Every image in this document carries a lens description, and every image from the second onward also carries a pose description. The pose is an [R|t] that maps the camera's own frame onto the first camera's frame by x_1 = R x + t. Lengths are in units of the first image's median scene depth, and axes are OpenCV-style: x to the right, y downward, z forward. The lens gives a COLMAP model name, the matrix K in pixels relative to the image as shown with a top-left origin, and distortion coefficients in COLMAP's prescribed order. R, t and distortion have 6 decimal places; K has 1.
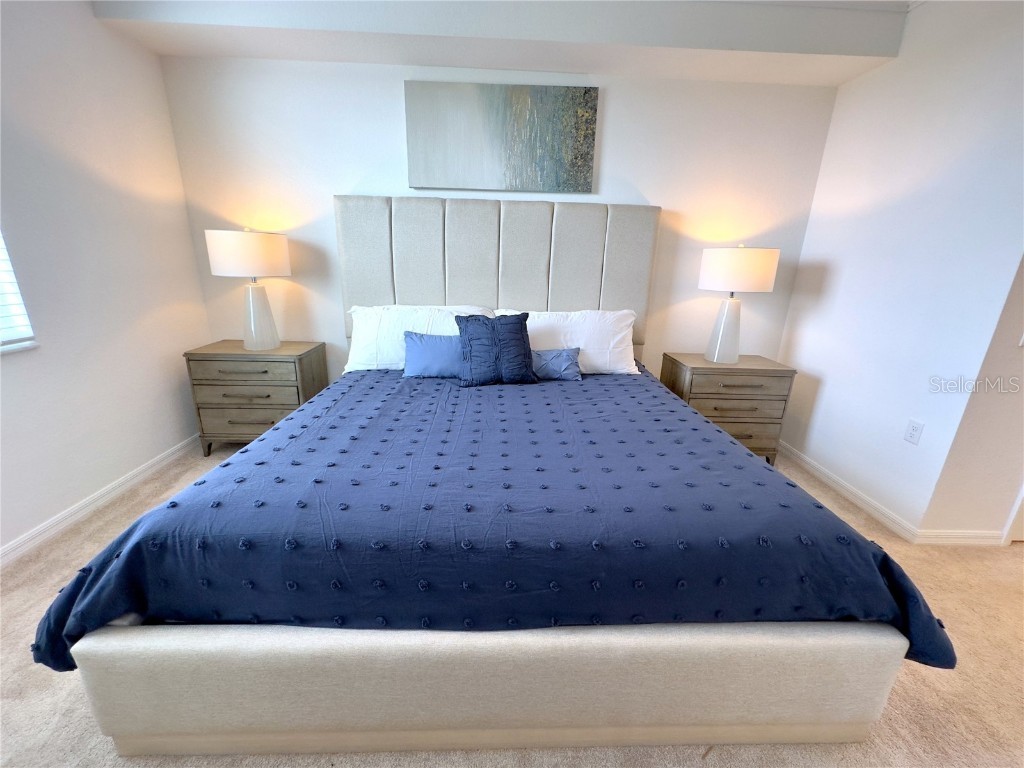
lens RADIAL K [[411.0, 0, 512.0], [0, 411.0, 384.0], [0, 0, 1]] dist [-0.004086, -0.000139]
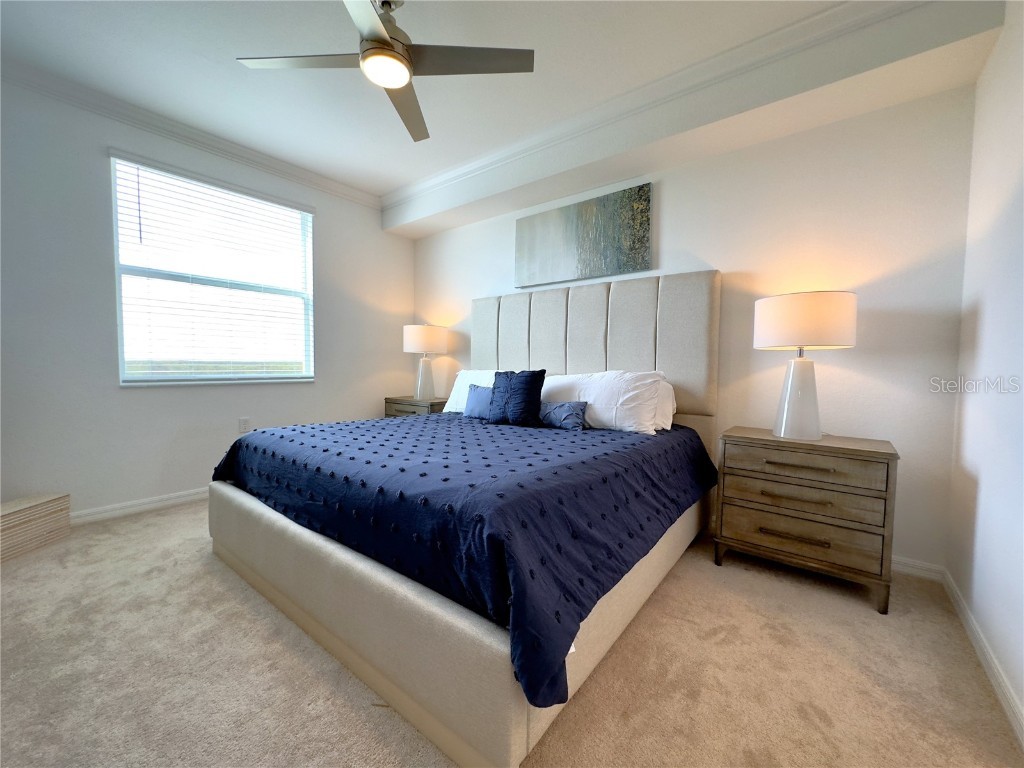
lens RADIAL K [[411.0, 0, 512.0], [0, 411.0, 384.0], [0, 0, 1]] dist [-0.004086, -0.000139]
pose [[0.762704, 0.010550, -0.646661, 0.647612], [-0.180256, 0.963715, -0.196880, 0.102652], [0.621120, 0.266725, 0.736931, 0.075407]]
